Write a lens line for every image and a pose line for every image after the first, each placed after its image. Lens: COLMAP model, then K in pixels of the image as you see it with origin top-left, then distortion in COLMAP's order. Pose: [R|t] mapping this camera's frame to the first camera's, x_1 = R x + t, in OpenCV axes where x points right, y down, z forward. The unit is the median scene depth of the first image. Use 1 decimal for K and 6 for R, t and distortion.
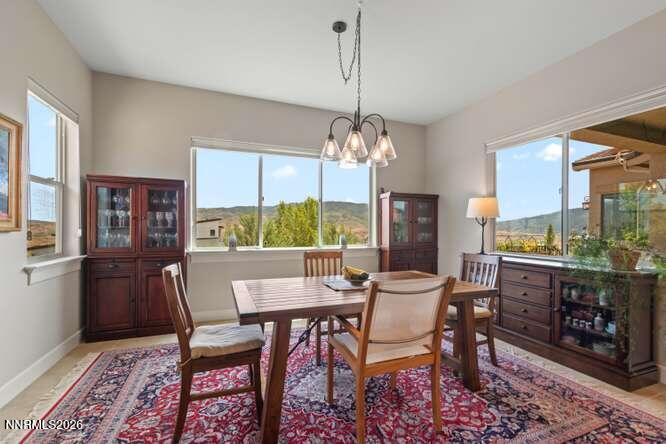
lens RADIAL K [[292.9, 0, 330.1], [0, 292.9, 228.3], [0, 0, 1]] dist [0.010931, -0.000246]
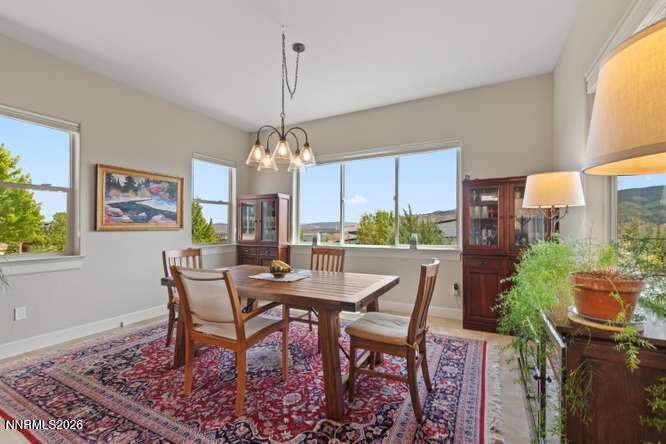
lens RADIAL K [[287.9, 0, 333.0], [0, 287.9, 222.0], [0, 0, 1]] dist [0.022221, -0.000168]
pose [[0.655552, -0.018274, -0.754929, 0.752003], [0.004458, 0.999783, -0.020330, 0.003699], [0.755137, 0.009962, 0.655492, 0.300056]]
